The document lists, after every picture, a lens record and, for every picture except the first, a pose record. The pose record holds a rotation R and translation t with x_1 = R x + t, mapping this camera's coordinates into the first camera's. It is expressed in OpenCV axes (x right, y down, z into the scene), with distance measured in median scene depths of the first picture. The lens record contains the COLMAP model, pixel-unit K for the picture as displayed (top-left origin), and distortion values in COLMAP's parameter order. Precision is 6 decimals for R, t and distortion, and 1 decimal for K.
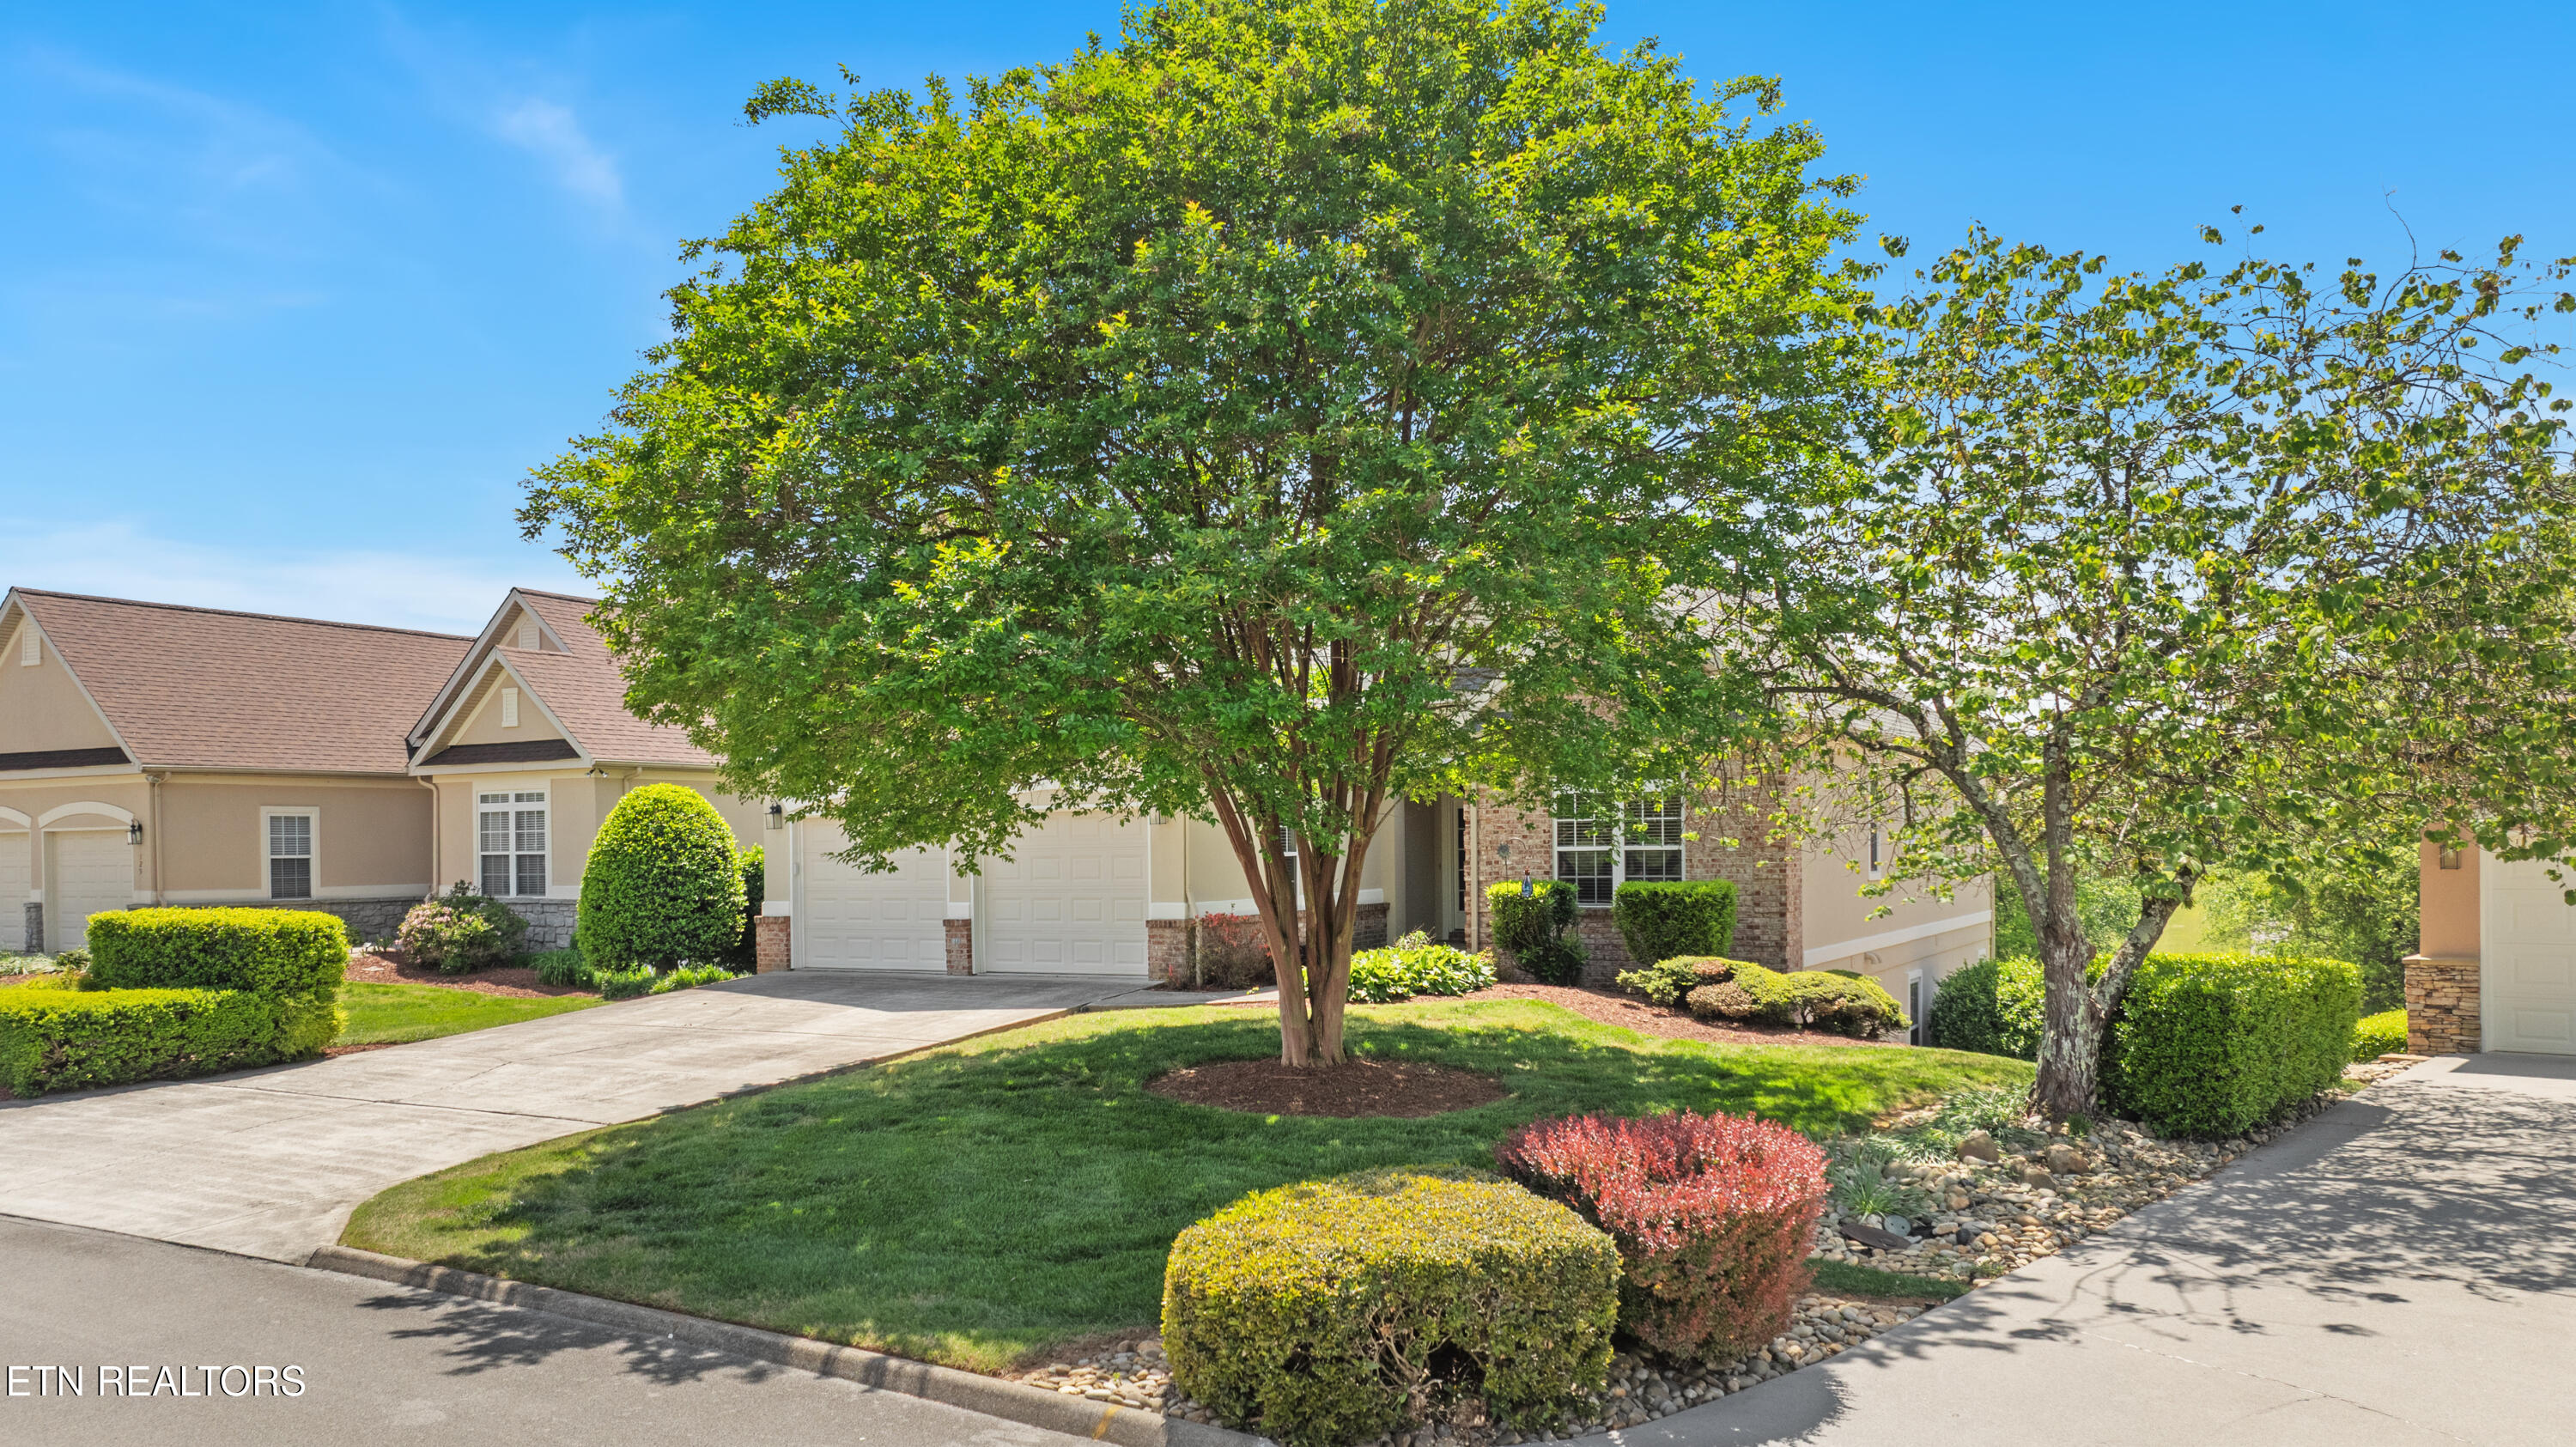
lens RADIAL K [[1862.9, 0, 1294.1], [0, 1862.9, 826.9], [0, 0, 1]] dist [-0.005601, -0.000783]
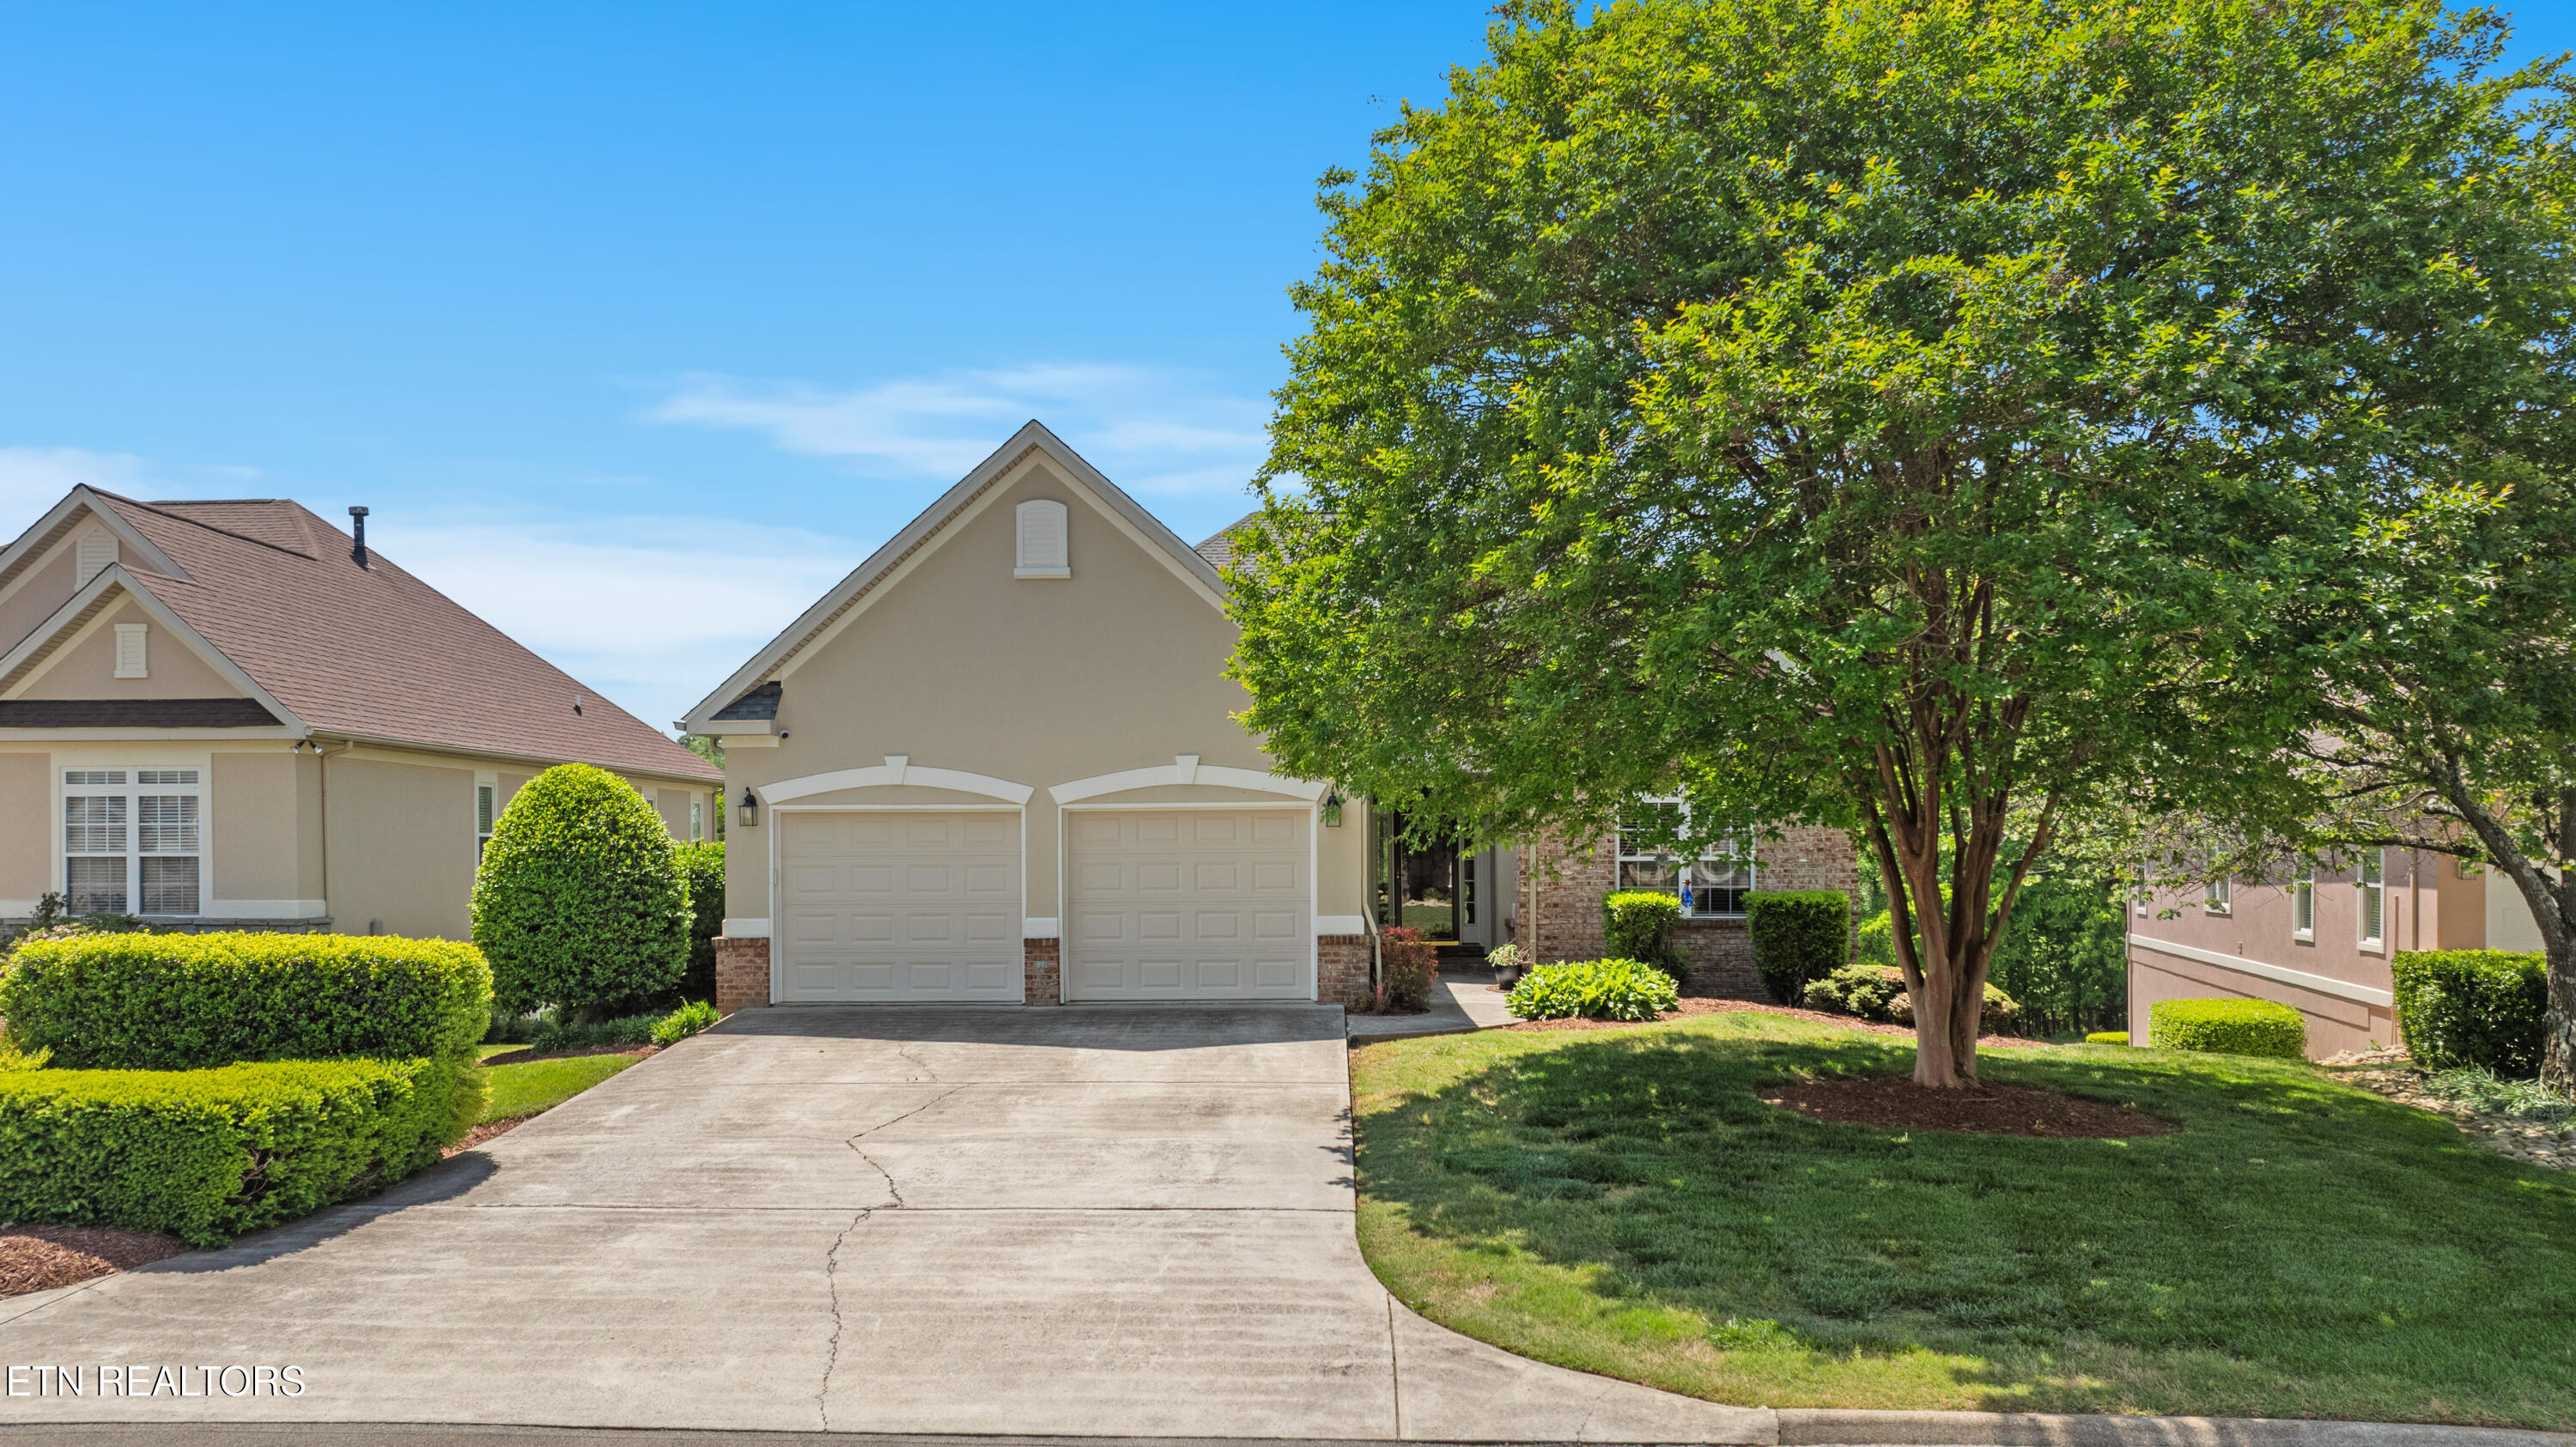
lens RADIAL K [[1862.9, 0, 1294.1], [0, 1862.9, 826.9], [0, 0, 1]] dist [-0.005601, -0.000783]
pose [[0.886959, 0.015242, 0.461596, -0.456826], [-0.011893, 0.999878, -0.010163, 0.007063], [-0.461694, 0.003524, 0.887032, 0.208010]]
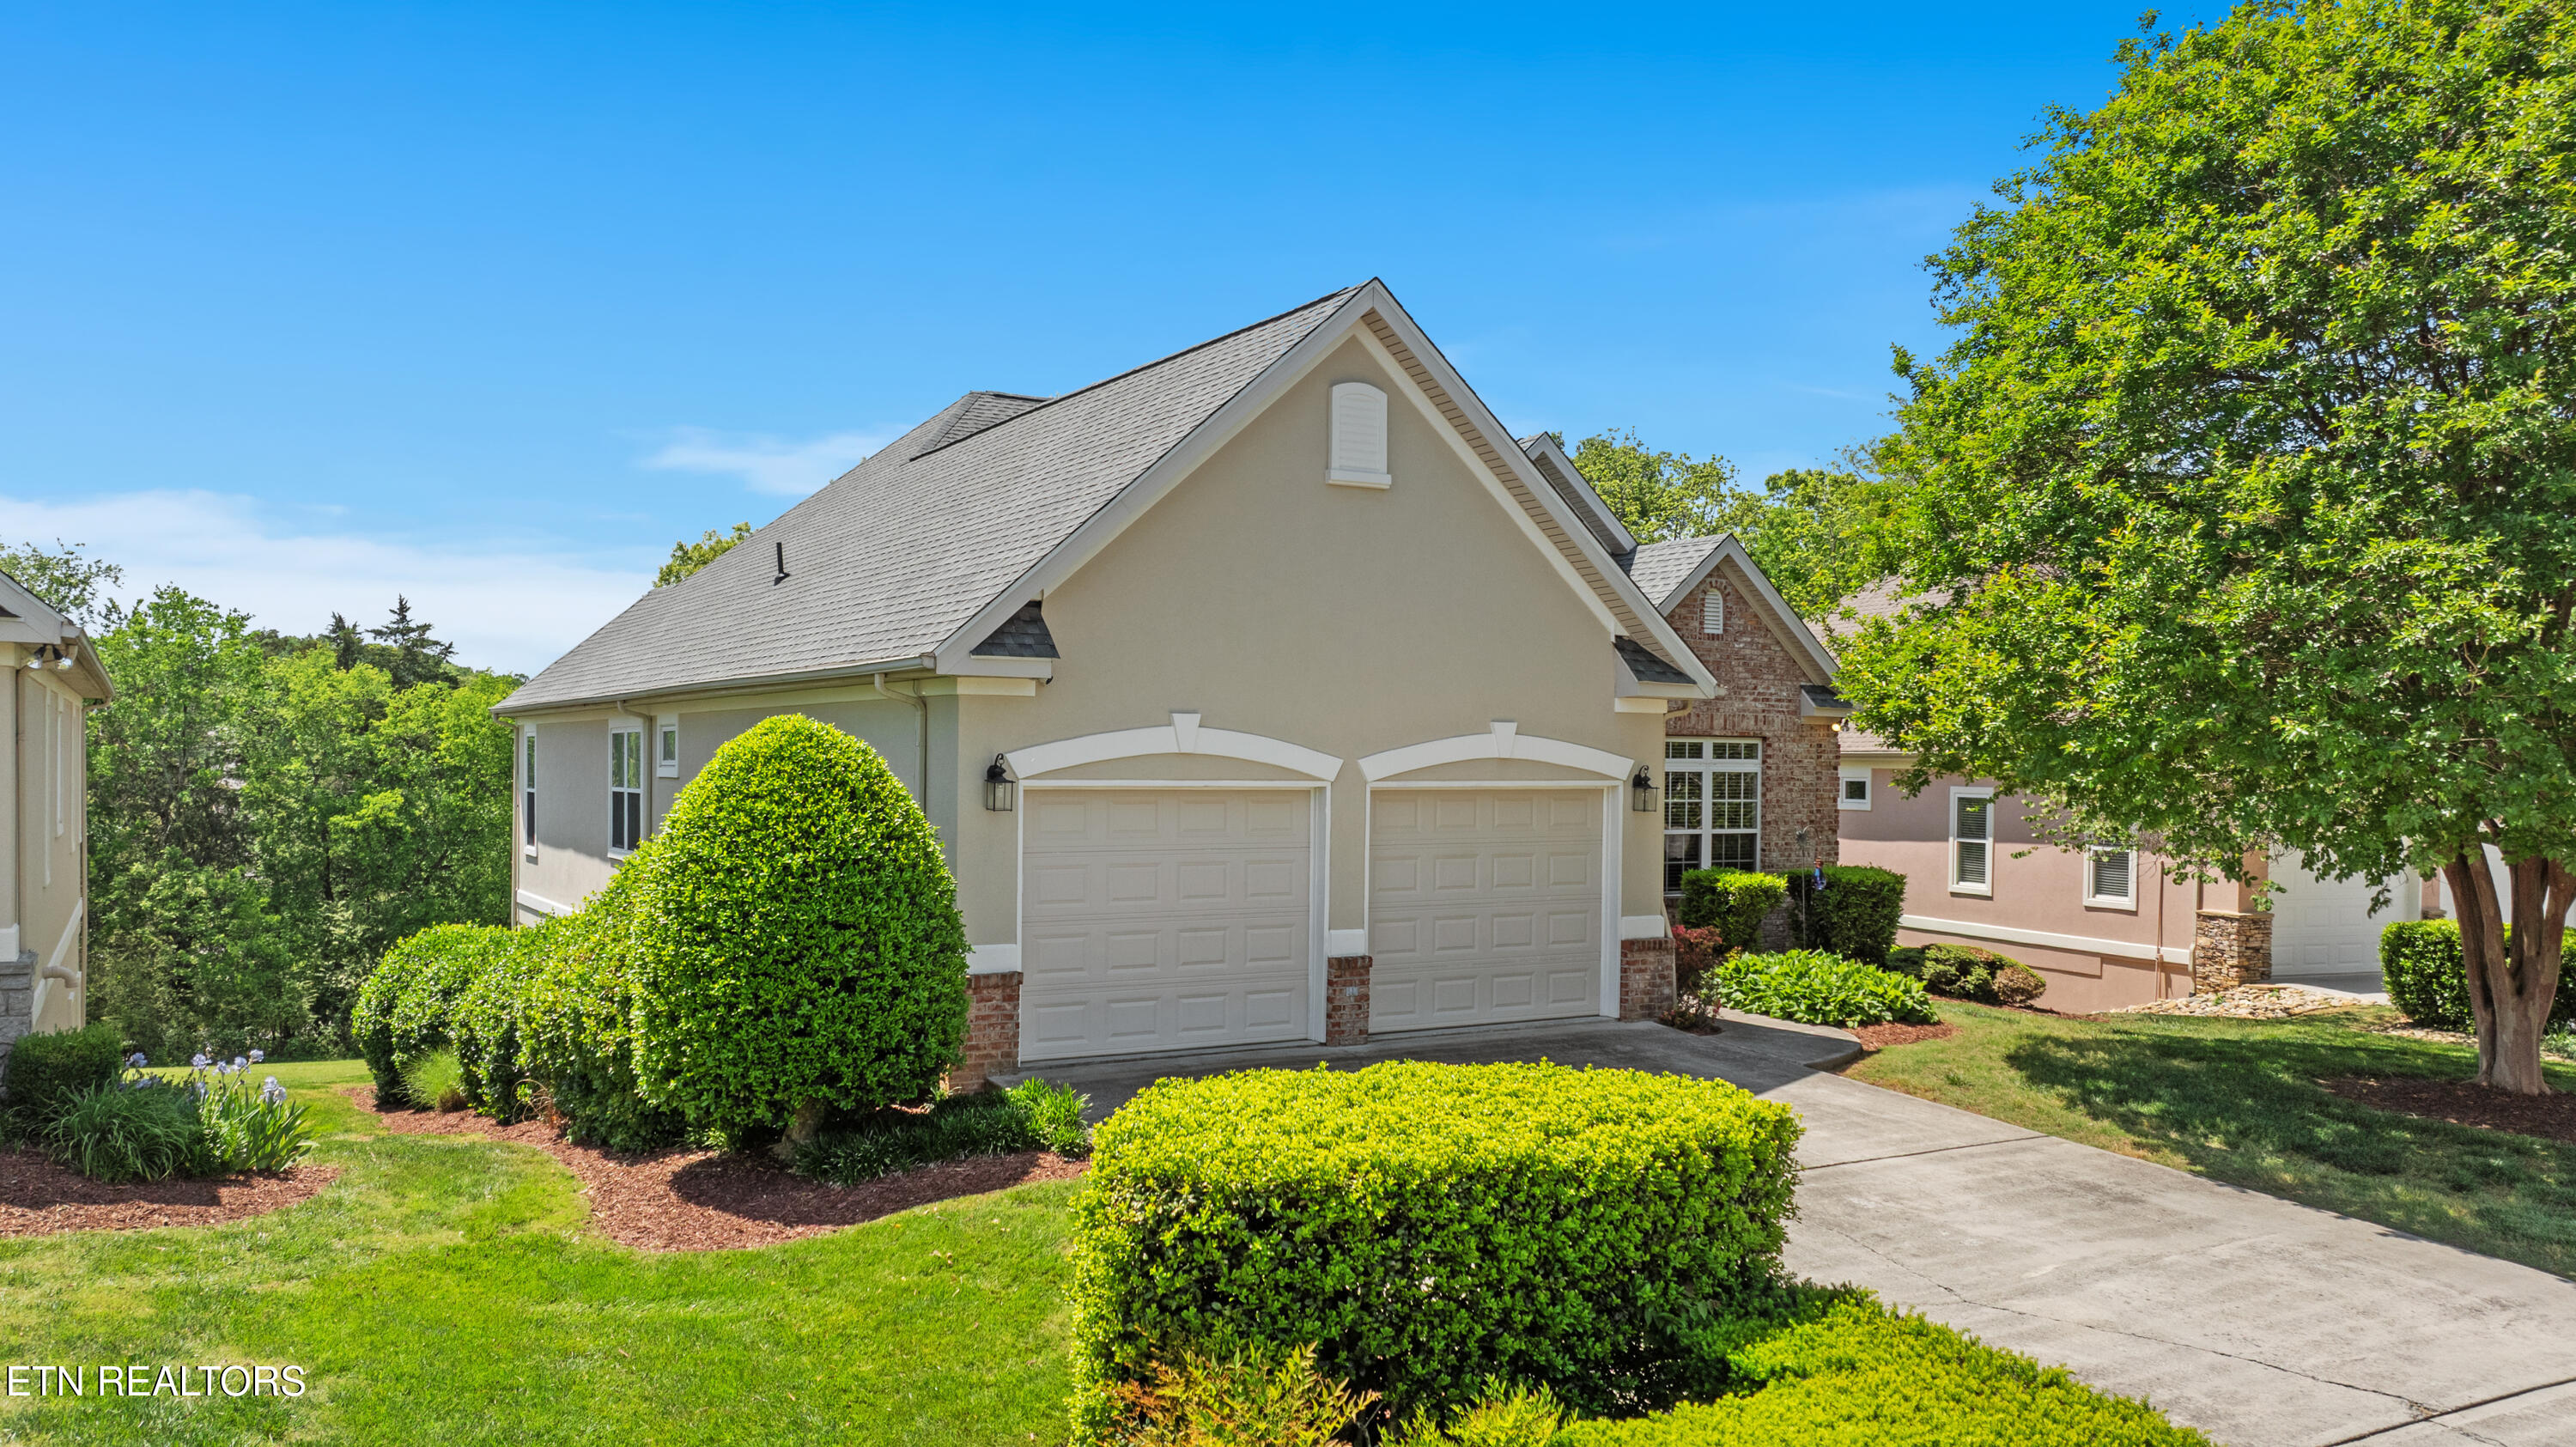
lens RADIAL K [[1896.8, 0, 1229.5], [0, 1896.8, 794.3], [0, 0, 1]] dist [-0.012163, -0.003328]
pose [[0.511333, 0.001609, 0.859381, -0.746478], [-0.027670, 0.999511, 0.014593, -0.013966], [-0.858937, -0.031241, 0.511127, 0.693625]]
